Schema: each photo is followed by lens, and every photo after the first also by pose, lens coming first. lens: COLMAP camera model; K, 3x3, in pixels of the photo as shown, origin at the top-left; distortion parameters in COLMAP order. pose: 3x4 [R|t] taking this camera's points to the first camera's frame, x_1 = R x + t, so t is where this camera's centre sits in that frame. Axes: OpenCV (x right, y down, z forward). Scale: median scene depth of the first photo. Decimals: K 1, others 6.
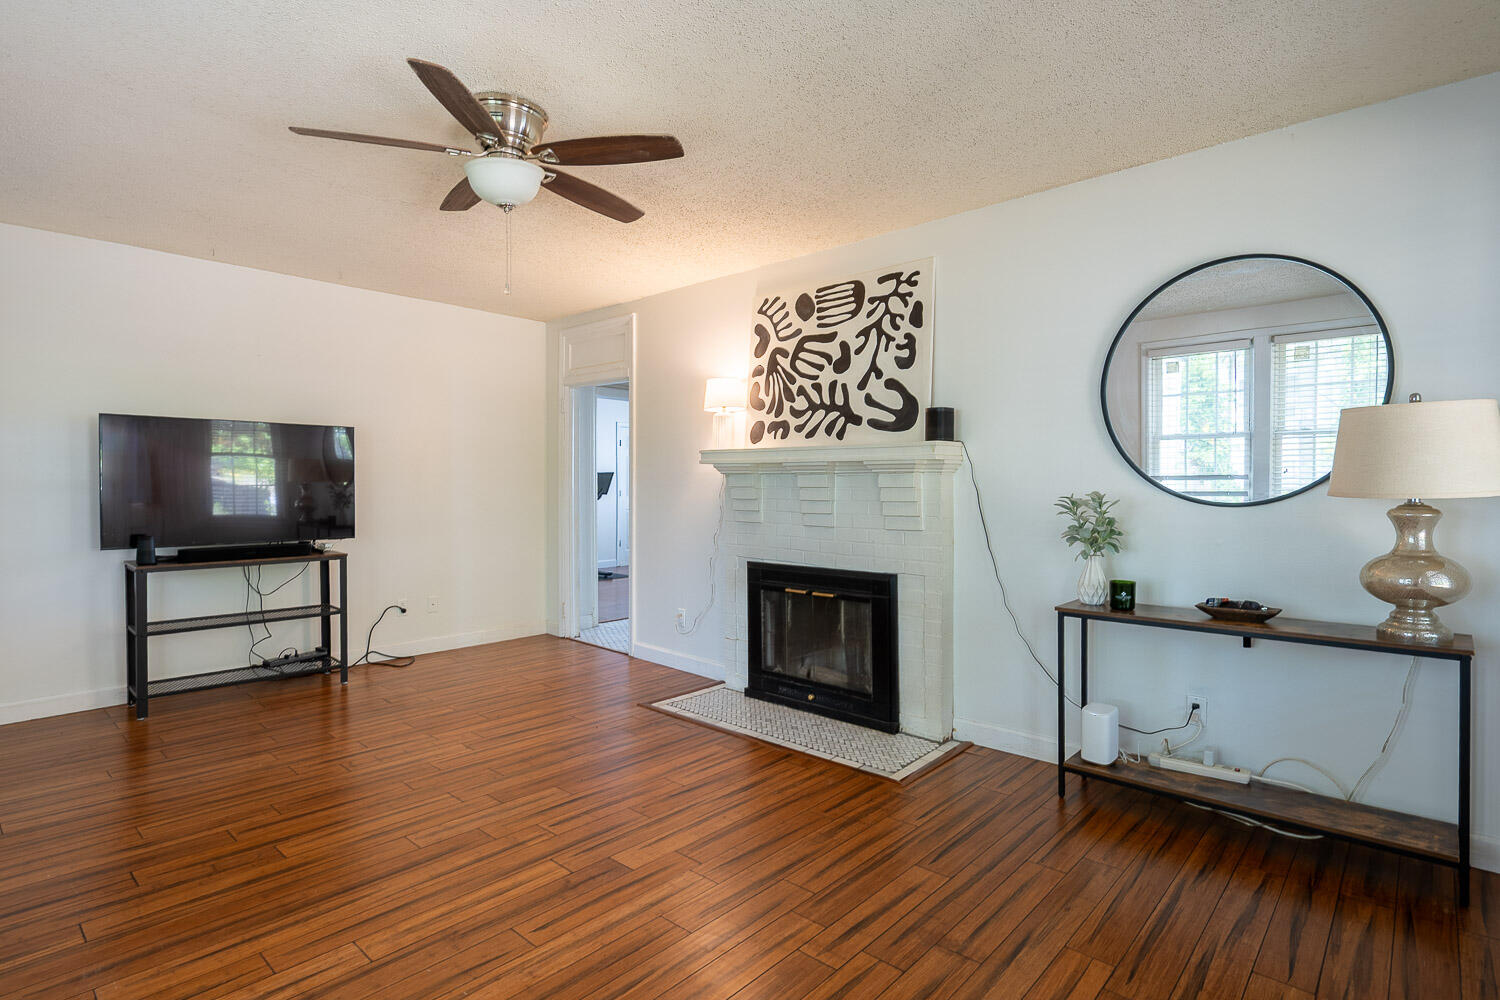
lens RADIAL K [[761.7, 0, 722.2], [0, 761.7, 496.6], [0, 0, 1]] dist [0.001037, 0.000174]
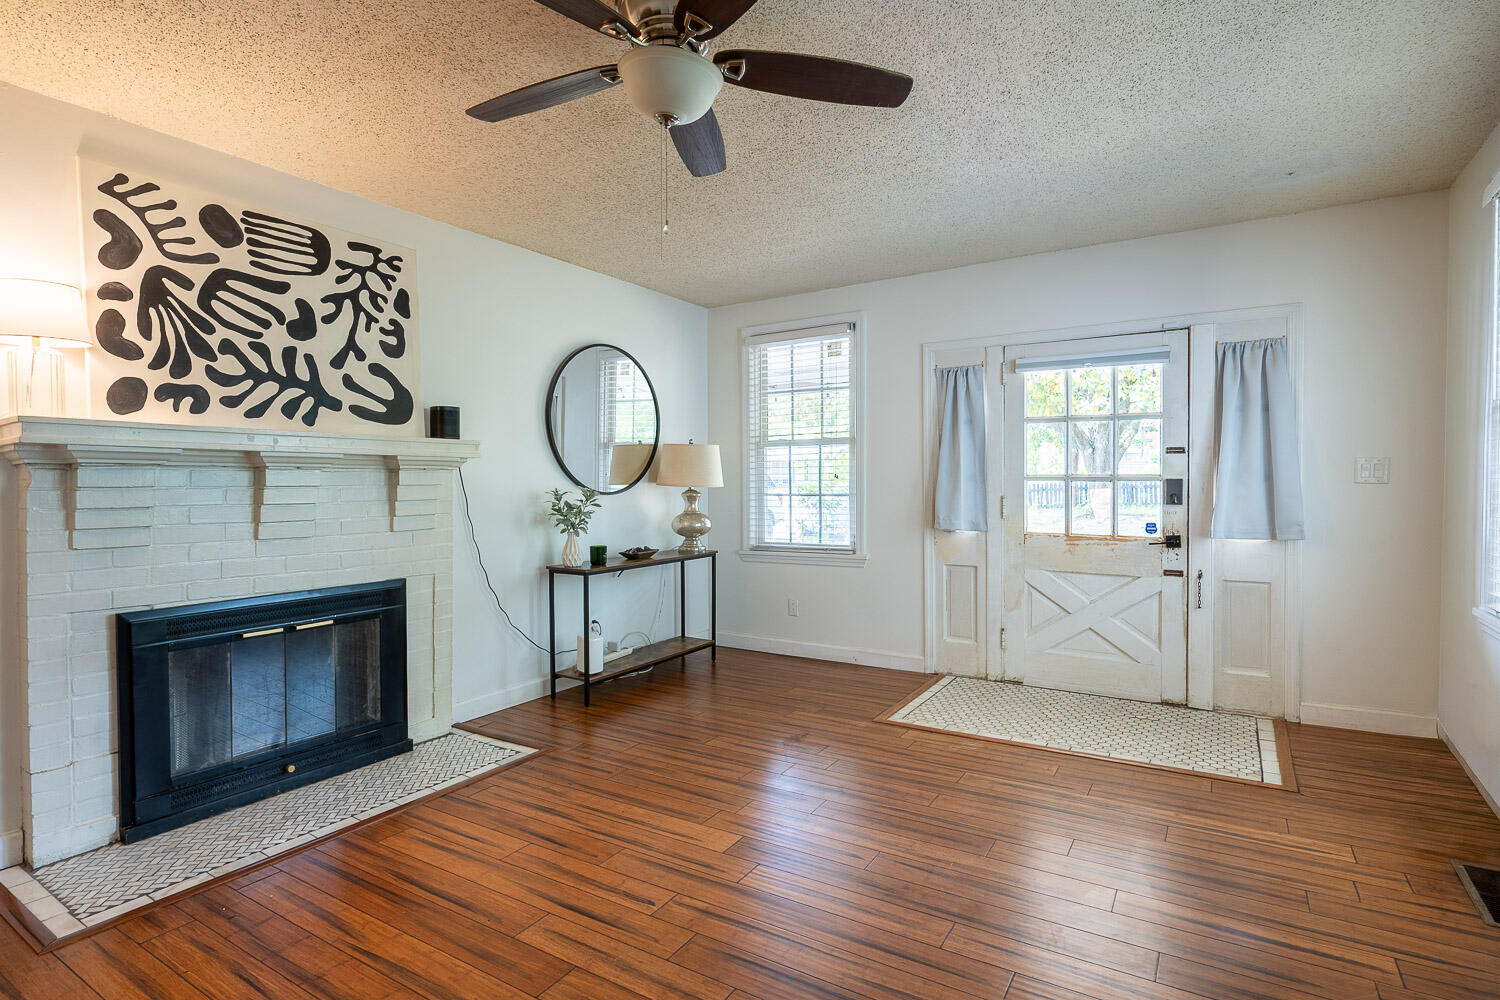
lens RADIAL K [[761.7, 0, 722.2], [0, 761.7, 496.6], [0, 0, 1]] dist [0.001037, 0.000174]
pose [[-0.175906, -0.014694, 0.984297, -0.703107], [0.024551, 0.999512, 0.019308, -0.006055], [-0.984101, 0.027562, -0.175459, 0.729388]]
